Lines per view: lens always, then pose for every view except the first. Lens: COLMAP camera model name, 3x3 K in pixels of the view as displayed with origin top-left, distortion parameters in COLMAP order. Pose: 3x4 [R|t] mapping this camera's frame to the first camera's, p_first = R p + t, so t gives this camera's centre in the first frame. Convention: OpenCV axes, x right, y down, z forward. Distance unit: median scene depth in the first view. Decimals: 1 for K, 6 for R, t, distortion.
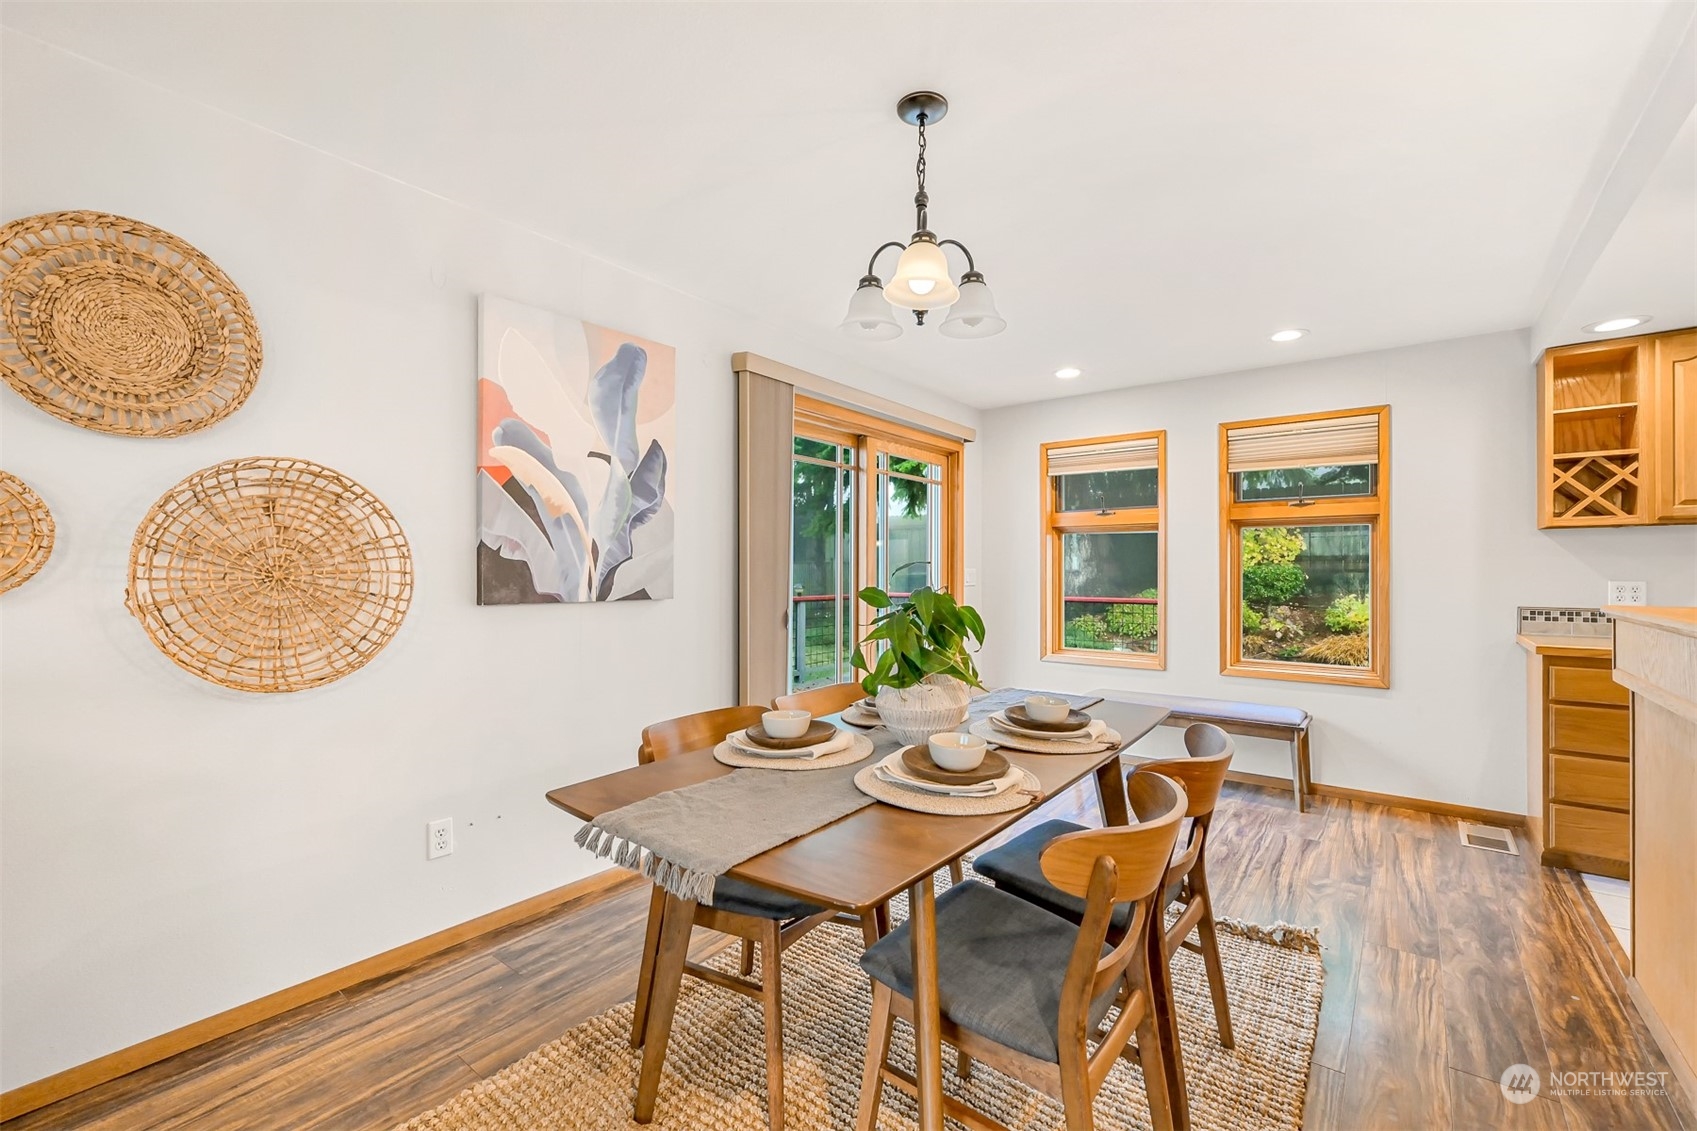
lens RADIAL K [[738.9, 0, 840.5], [0, 738.9, 569.1], [0, 0, 1]] dist [0.002808, 0.000149]
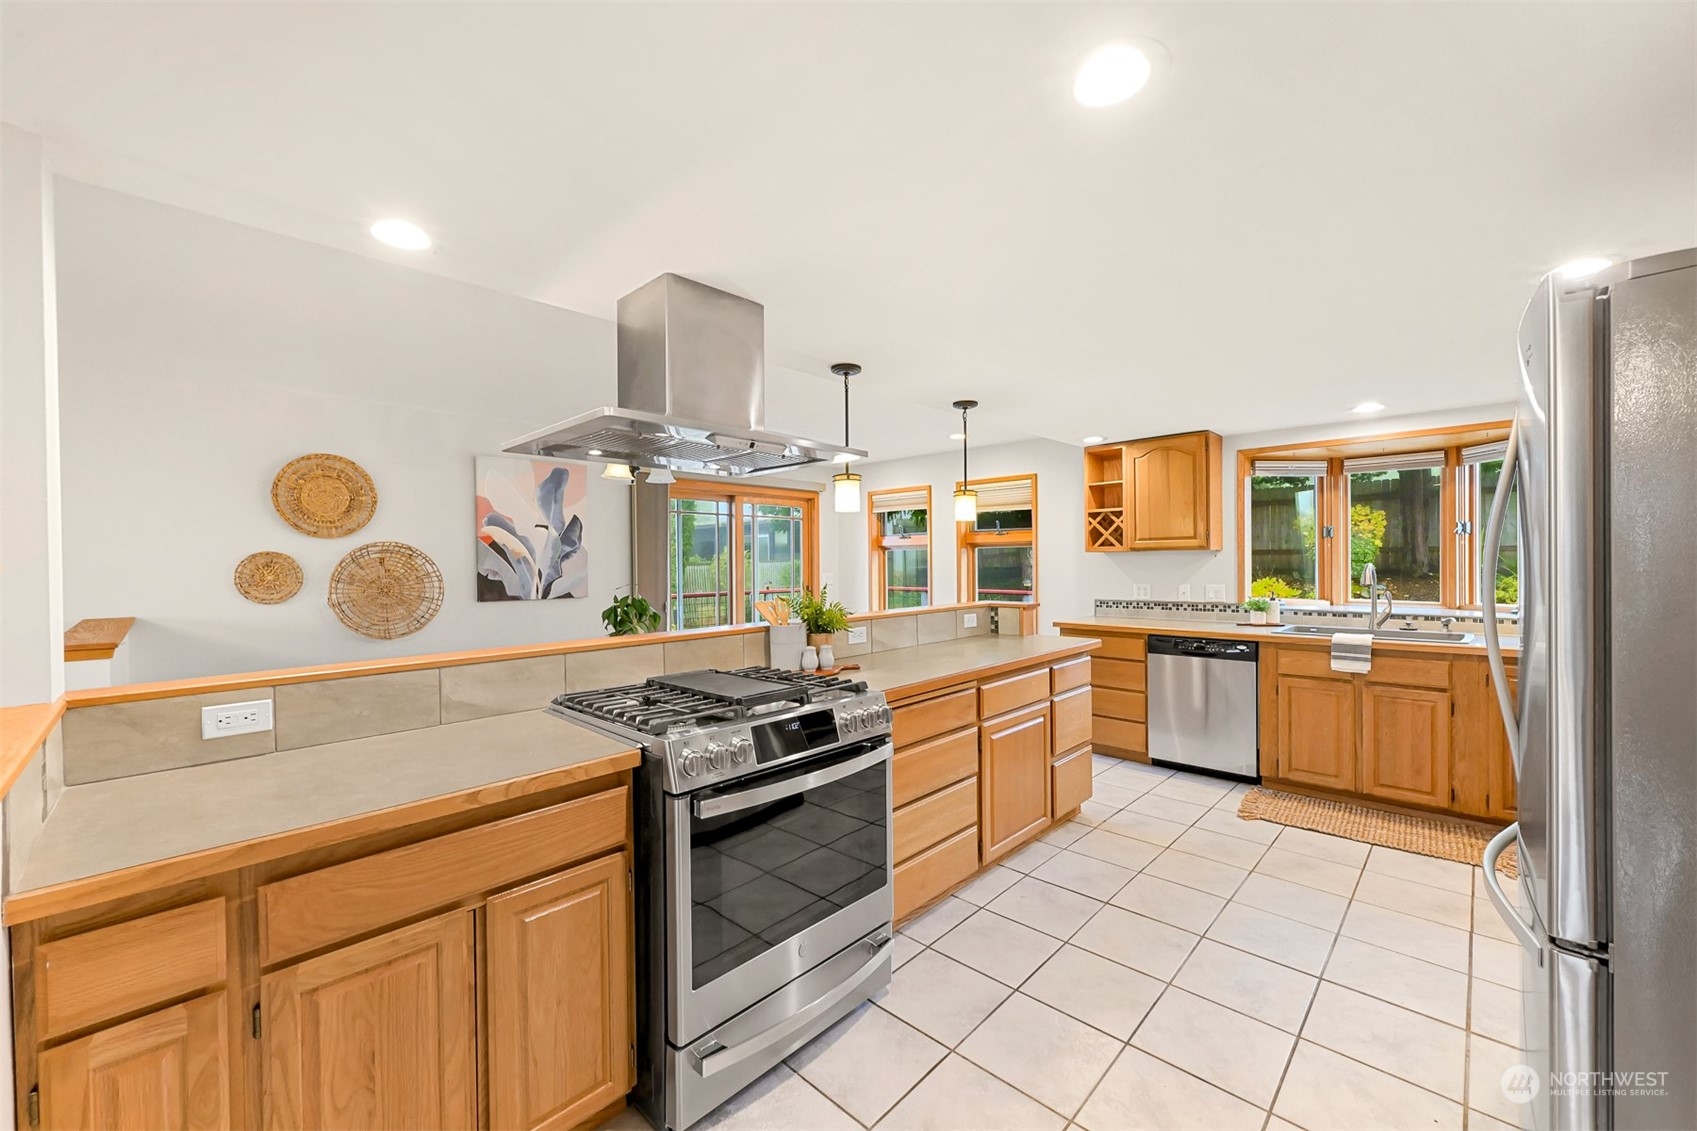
lens RADIAL K [[672.3, 0, 845.4], [0, 672.3, 570.1], [0, 0, 1]] dist [-0.000047, 0.000426]
pose [[0.992997, -0.008240, -0.117851, 0.692302], [0.010180, 0.999822, 0.015869, -0.054736], [0.117699, -0.016958, 0.992904, -0.698453]]
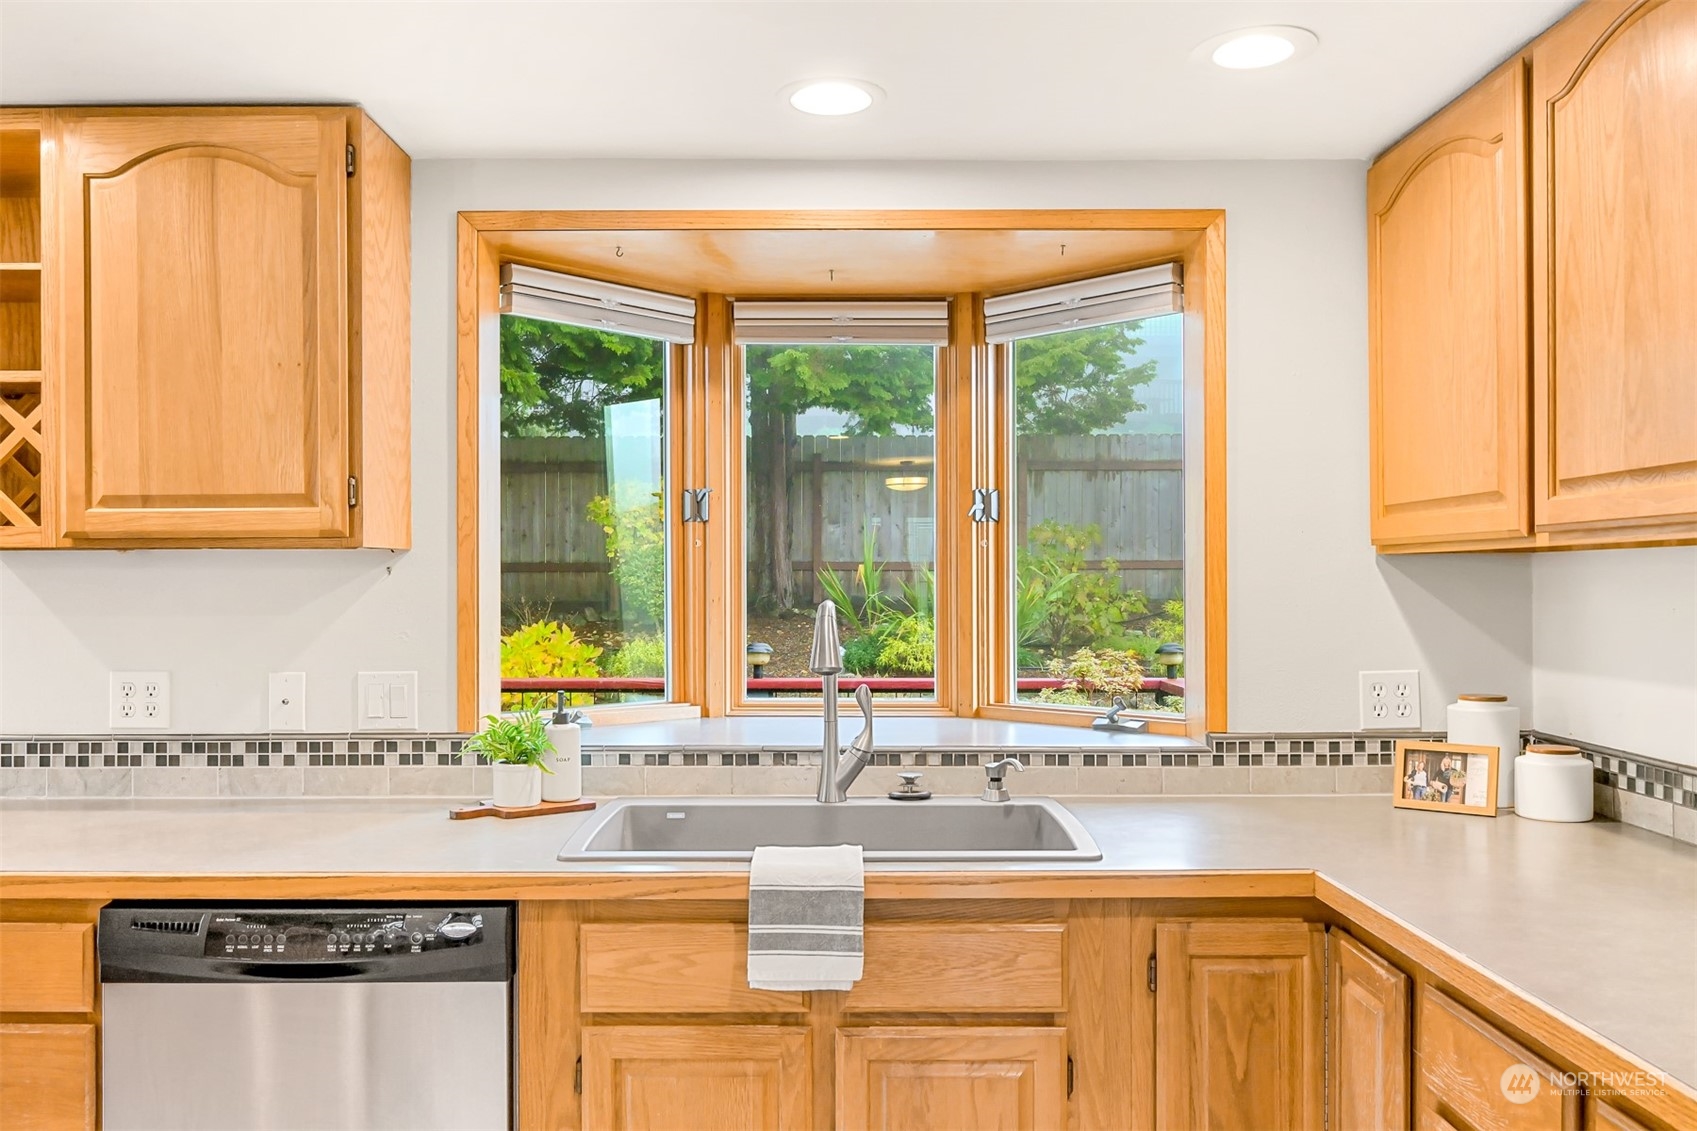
lens RADIAL K [[1381.2, 0, 843.4], [0, 1381.2, 573.5], [0, 0, 1]] dist [-0.006237, 0.000829]
pose [[0.790570, 0.002109, 0.612368, 1.066833], [-0.001895, 0.999998, -0.000997, -0.051321], [-0.612368, -0.000372, 0.790573, 0.101241]]
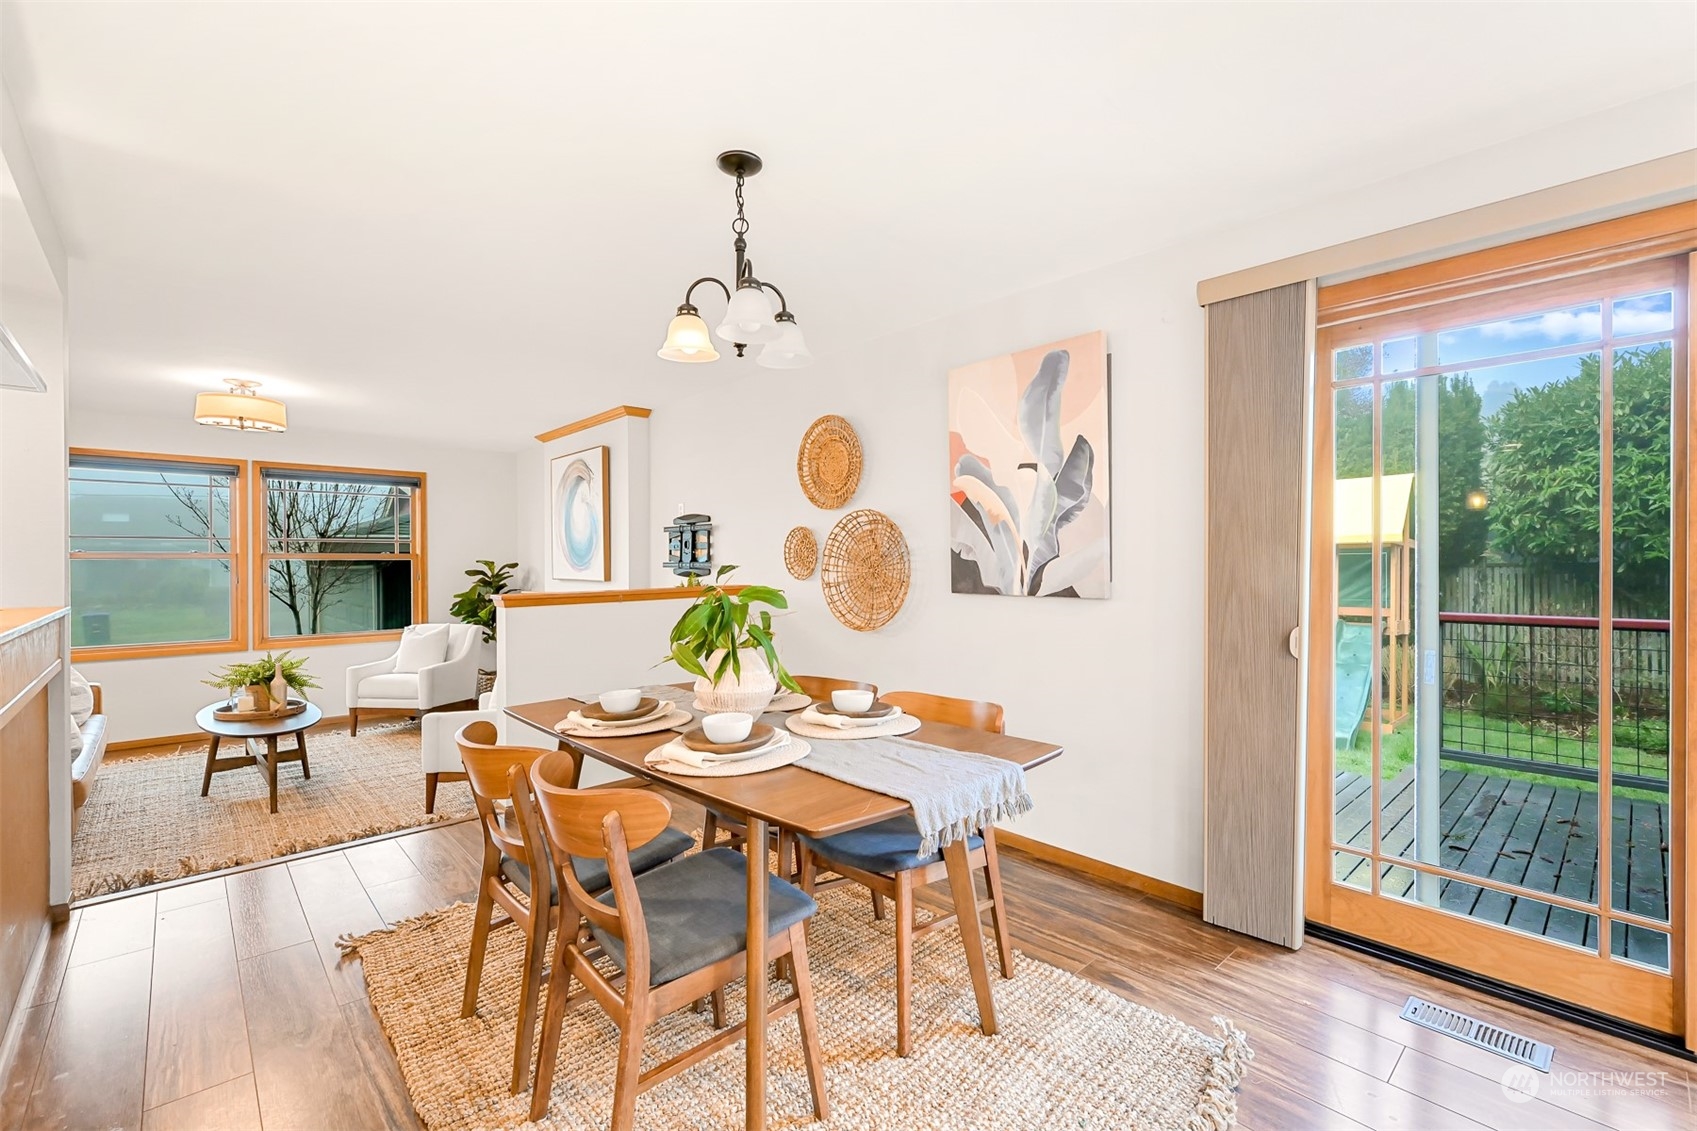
lens RADIAL K [[738.9, 0, 851.3], [0, 738.9, 565.5], [0, 0, 1]] dist [0.002808, 0.000149]
pose [[-0.170002, 0.001522, -0.985442, 0.810589], [0.004636, 0.999989, 0.000744, -0.004481], [0.985433, -0.004442, -0.170008, 0.915102]]
